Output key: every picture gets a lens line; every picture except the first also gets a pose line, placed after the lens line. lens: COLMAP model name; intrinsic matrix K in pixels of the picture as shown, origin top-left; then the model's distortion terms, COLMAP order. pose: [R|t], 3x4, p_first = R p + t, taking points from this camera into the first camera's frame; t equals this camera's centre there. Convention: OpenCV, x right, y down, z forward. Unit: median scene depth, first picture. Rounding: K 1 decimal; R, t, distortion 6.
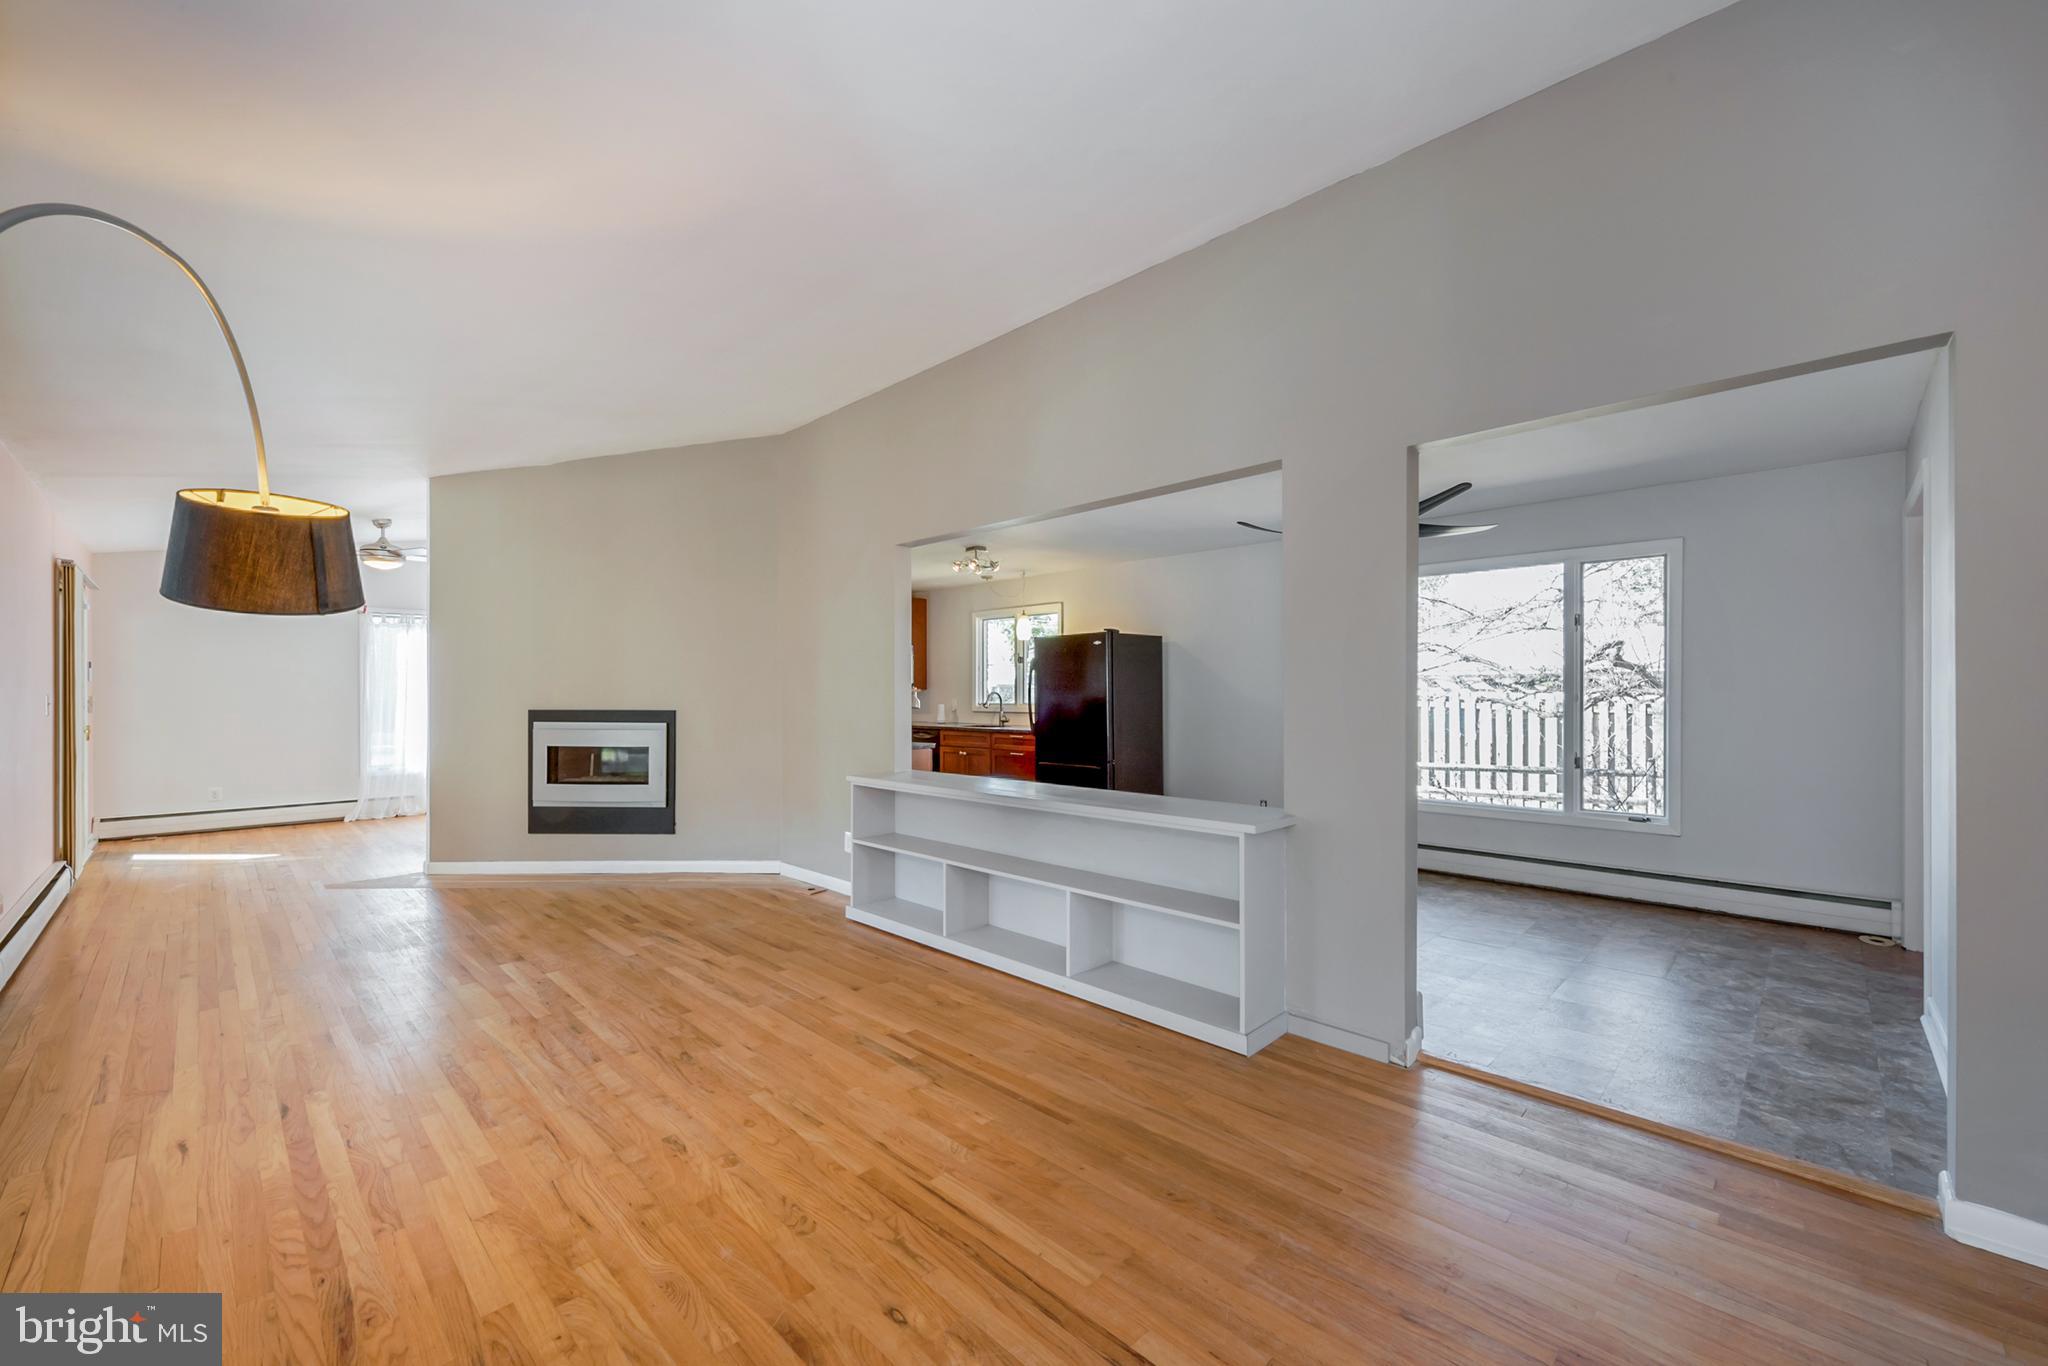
lens RADIAL K [[813.2, 0, 1029.9], [0, 813.2, 689.0], [0, 0, 1]] dist [0.001984, -0.000073]
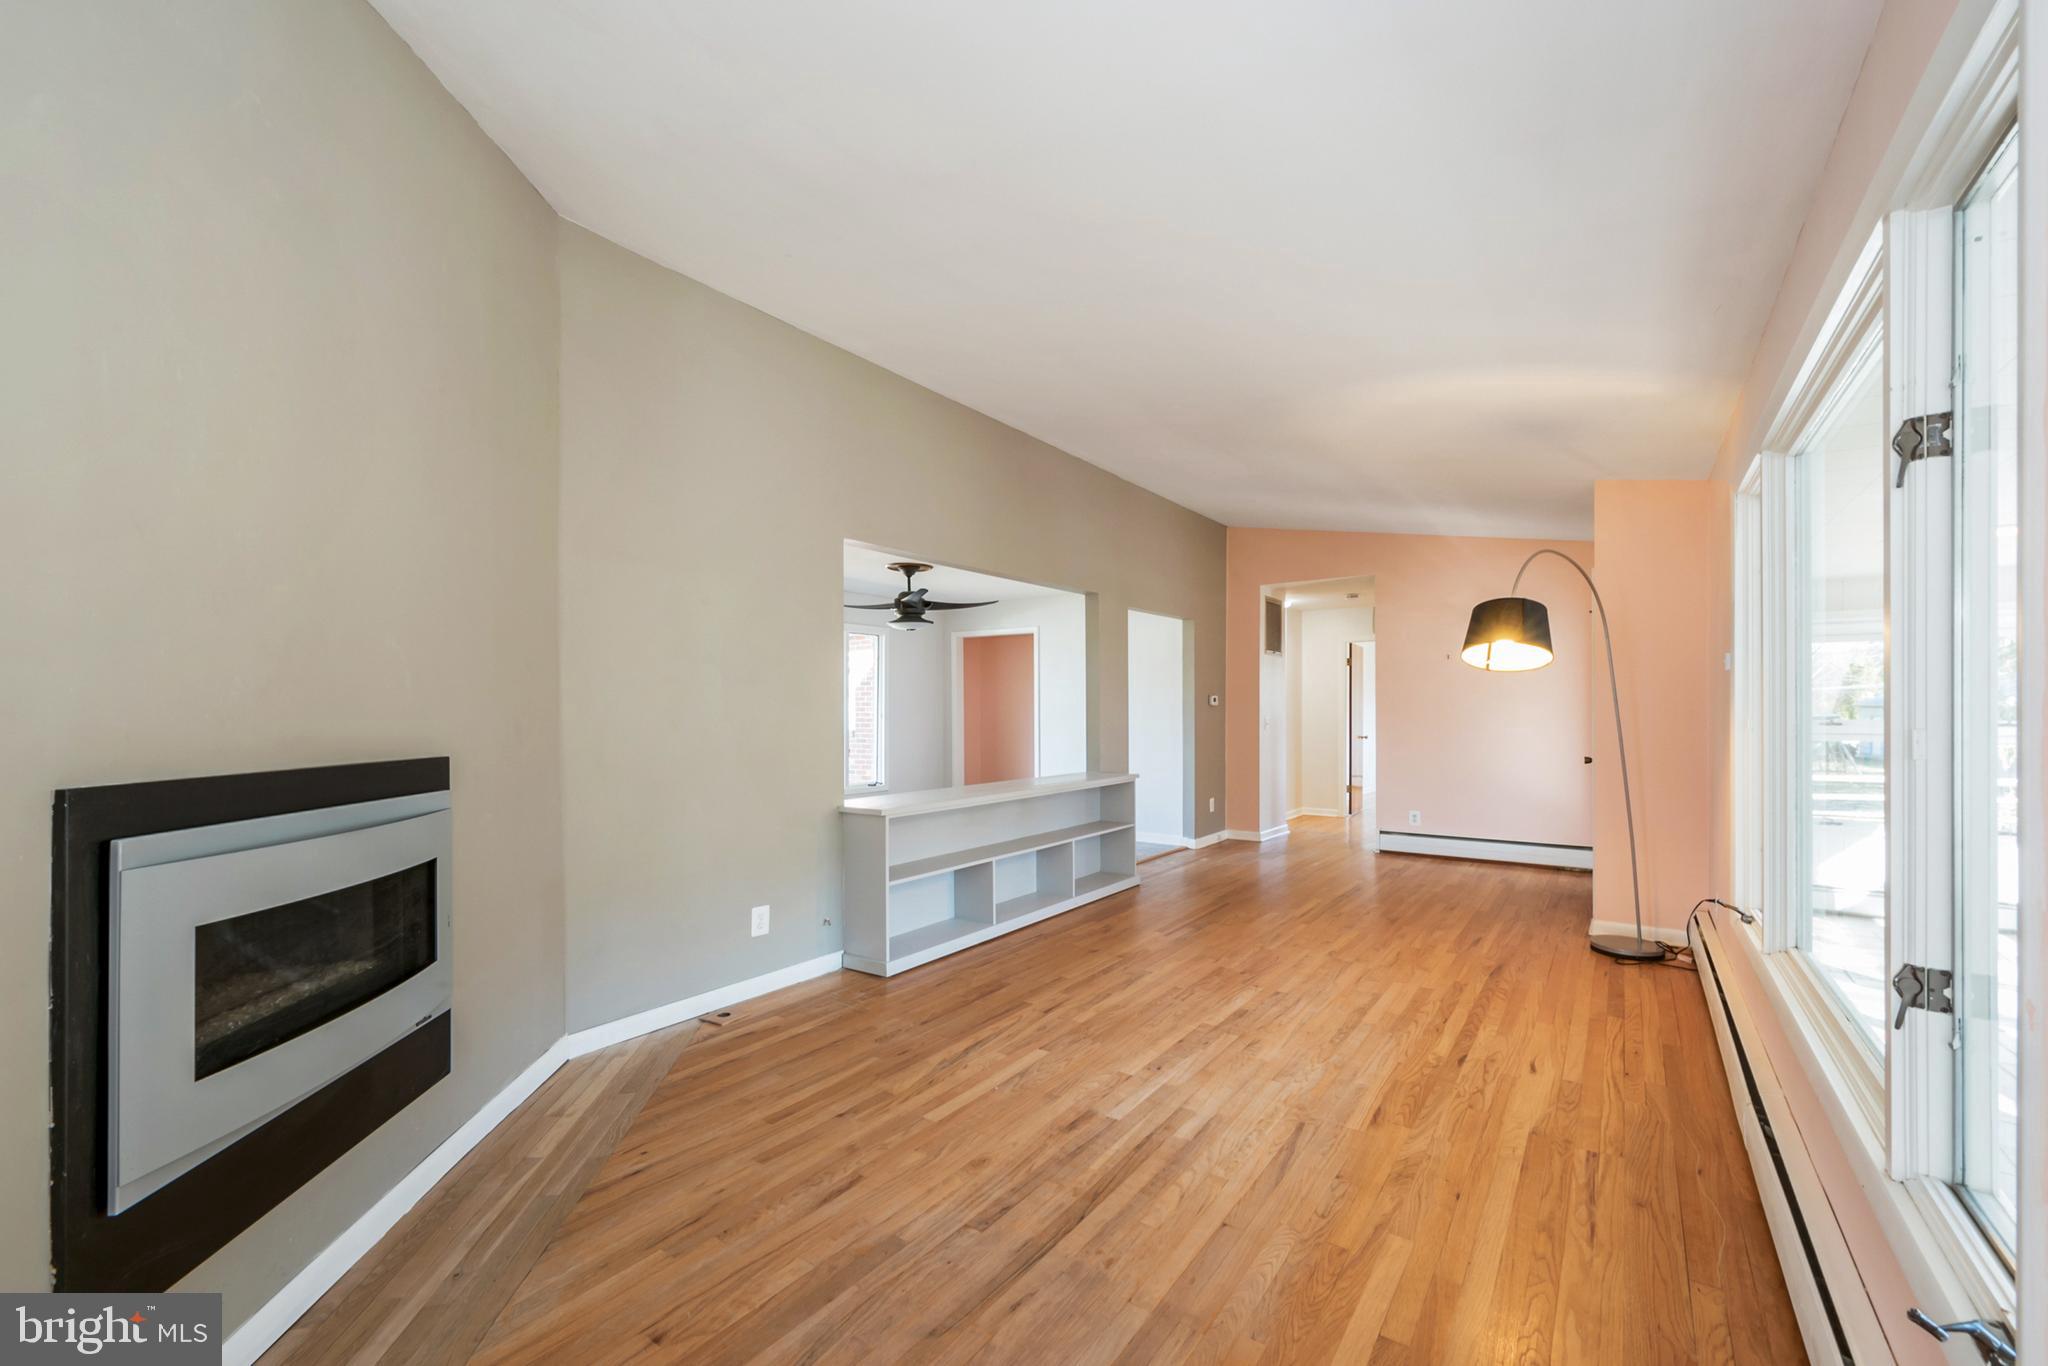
lens RADIAL K [[823.0, 0, 1029.4], [0, 823.0, 711.2], [0, 0, 1]] dist [0.001966, 0.000028]
pose [[-0.150973, 0.003197, 0.988533, -1.540971], [0.002040, 0.999994, -0.002923, 0.010759], [-0.988536, 0.001575, -0.150979, 1.384818]]
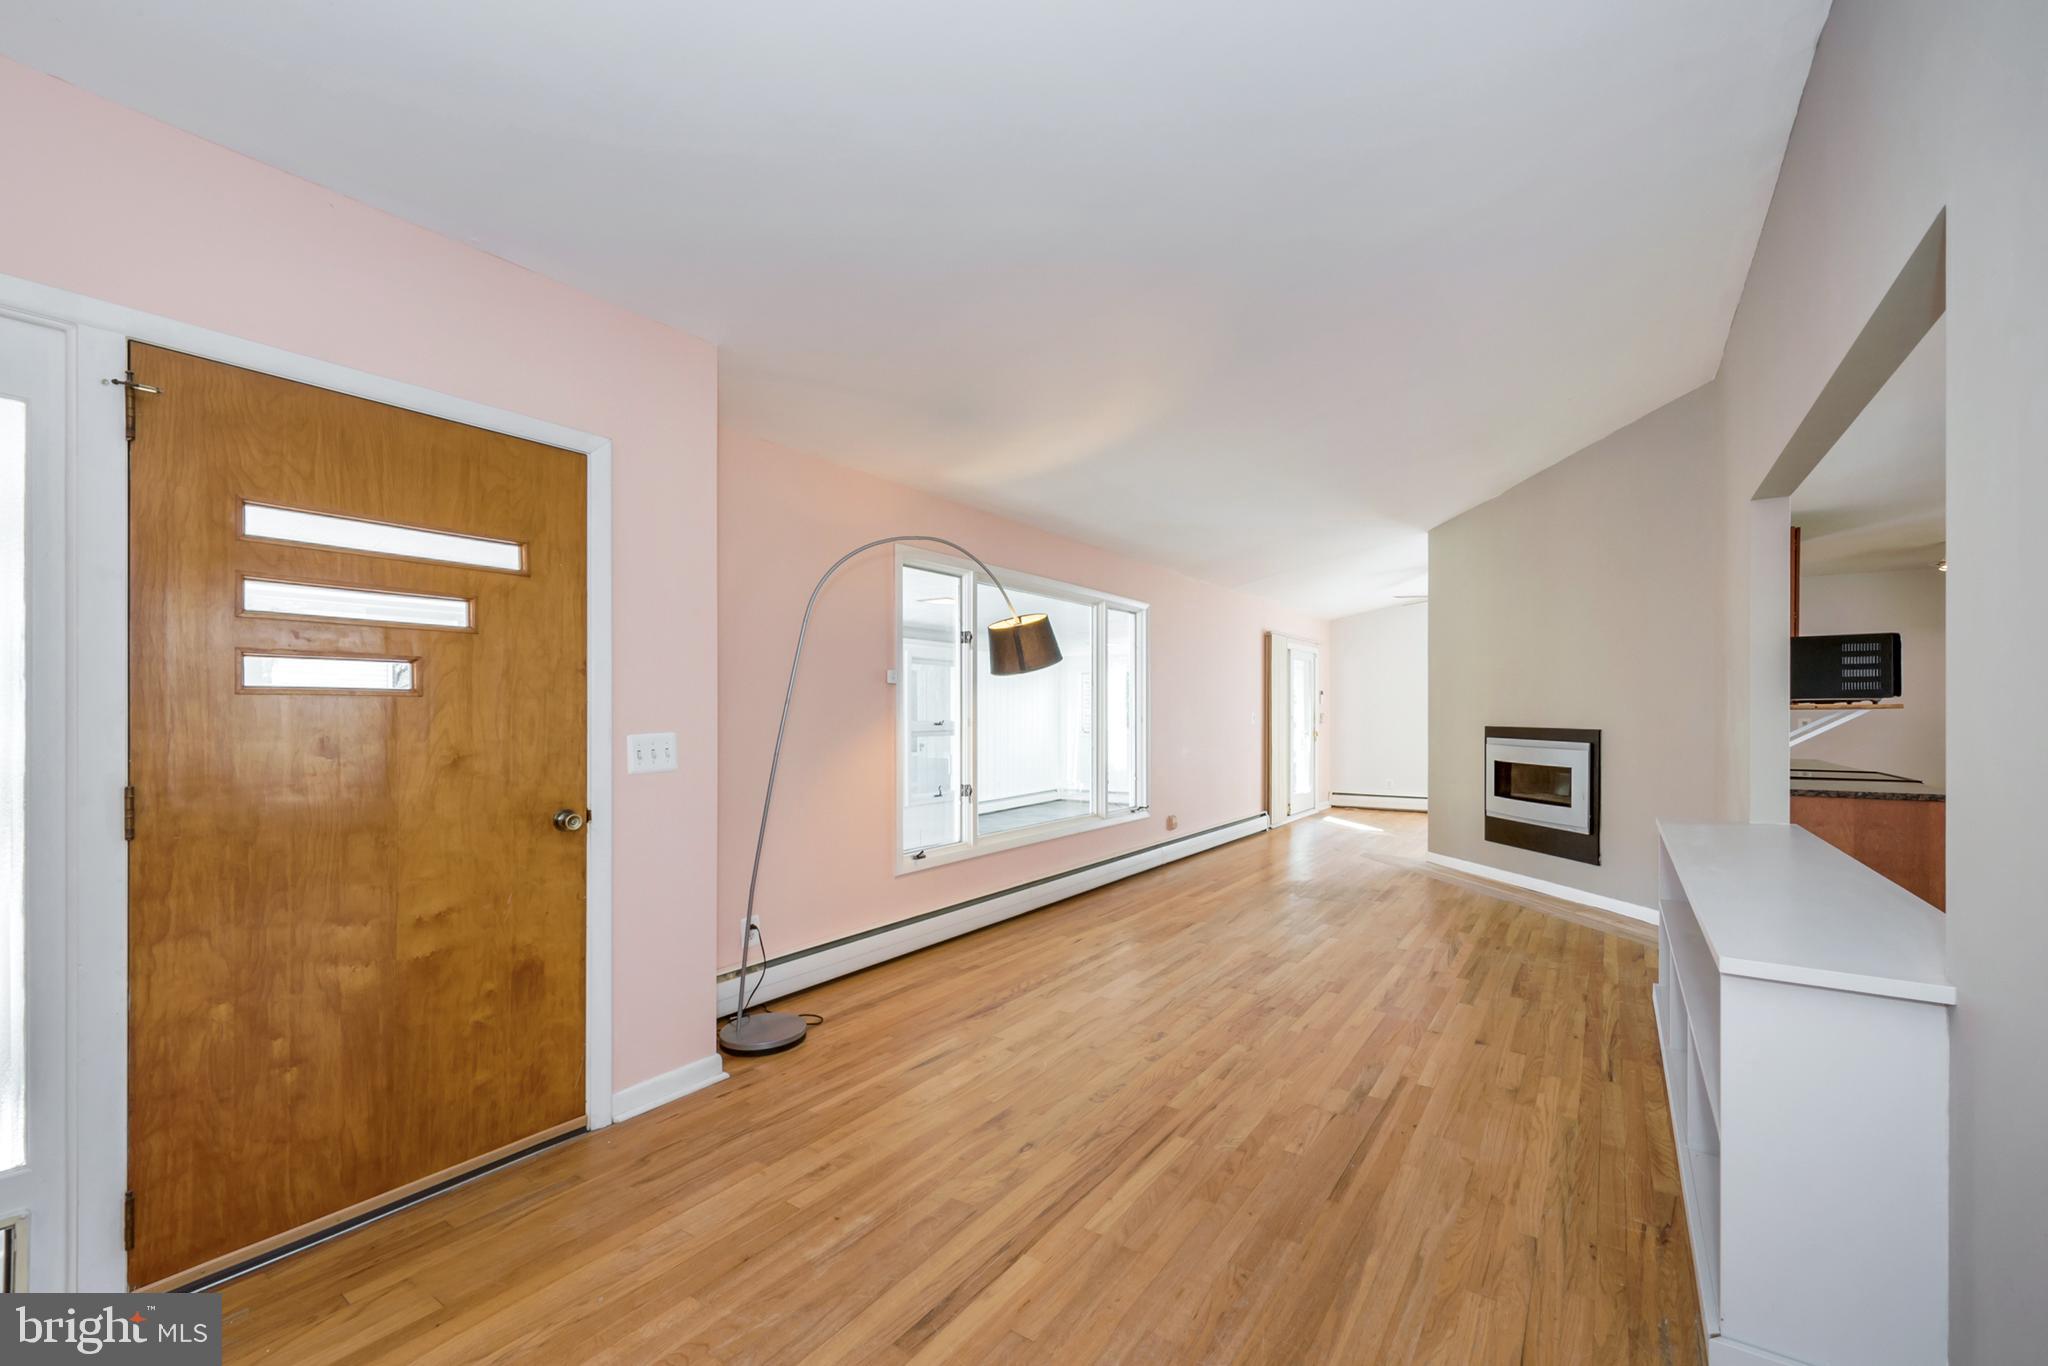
lens RADIAL K [[823.0, 0, 1029.4], [0, 823.0, 711.2], [0, 0, 1]] dist [0.001966, 0.000028]
pose [[0.163228, 0.001618, -0.986587, 0.647252], [0.005070, 0.999984, 0.002479, -0.000656], [0.986575, -0.005407, 0.163217, 0.395025]]
